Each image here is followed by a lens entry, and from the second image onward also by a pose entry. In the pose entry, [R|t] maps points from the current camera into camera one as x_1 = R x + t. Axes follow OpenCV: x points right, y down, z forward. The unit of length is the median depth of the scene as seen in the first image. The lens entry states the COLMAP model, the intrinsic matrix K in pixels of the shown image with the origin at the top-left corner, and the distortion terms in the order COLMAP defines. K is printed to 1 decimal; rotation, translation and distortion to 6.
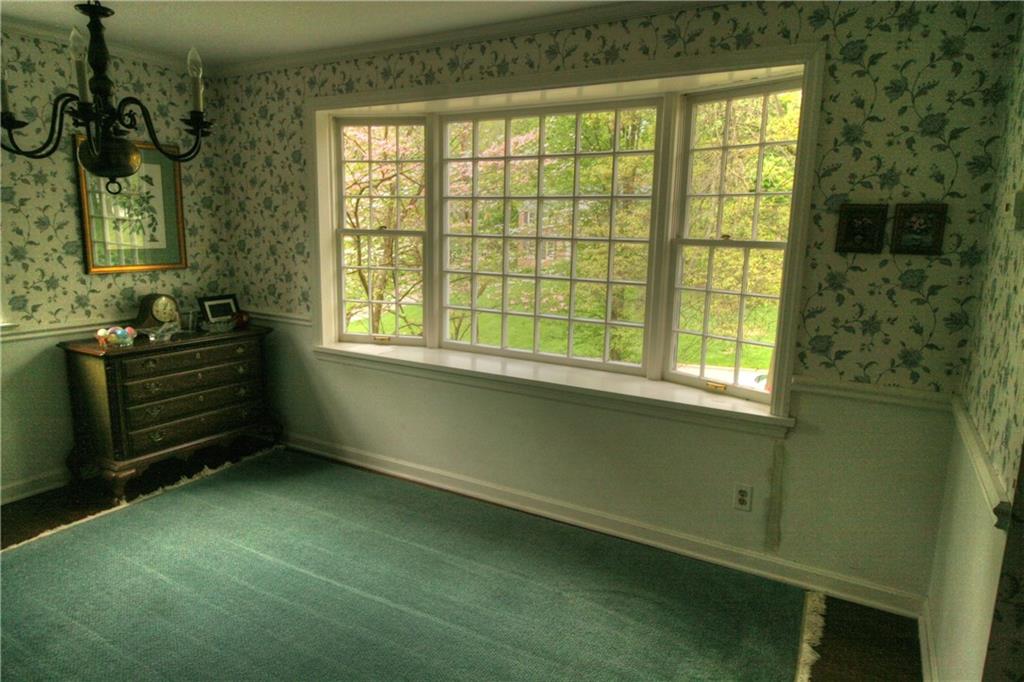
lens RADIAL K [[666.2, 0, 510.5], [0, 666.2, 358.0], [0, 0, 1]] dist [0.002864, -0.000213]
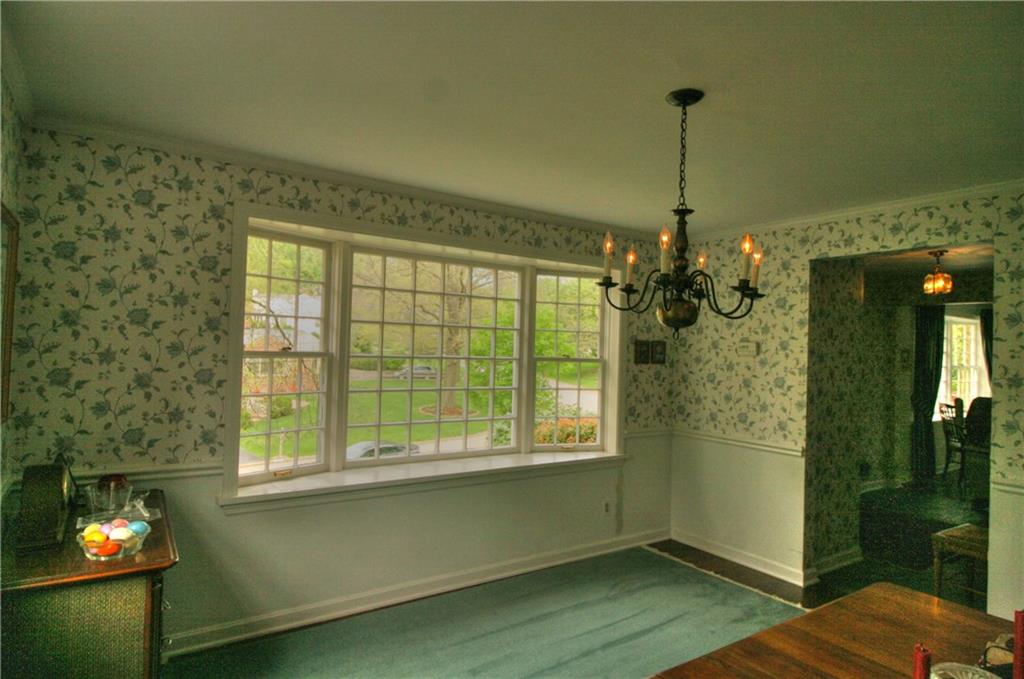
lens RADIAL K [[619.4, 0, 512.0], [0, 619.4, 339.5], [0, 0, 1]] dist [0.001114, 0.000296]
pose [[0.382148, 0.003173, 0.924096, -1.095698], [0.157039, 0.985226, -0.068324, -0.130013], [-0.910660, 0.171229, 0.376004, 0.505728]]
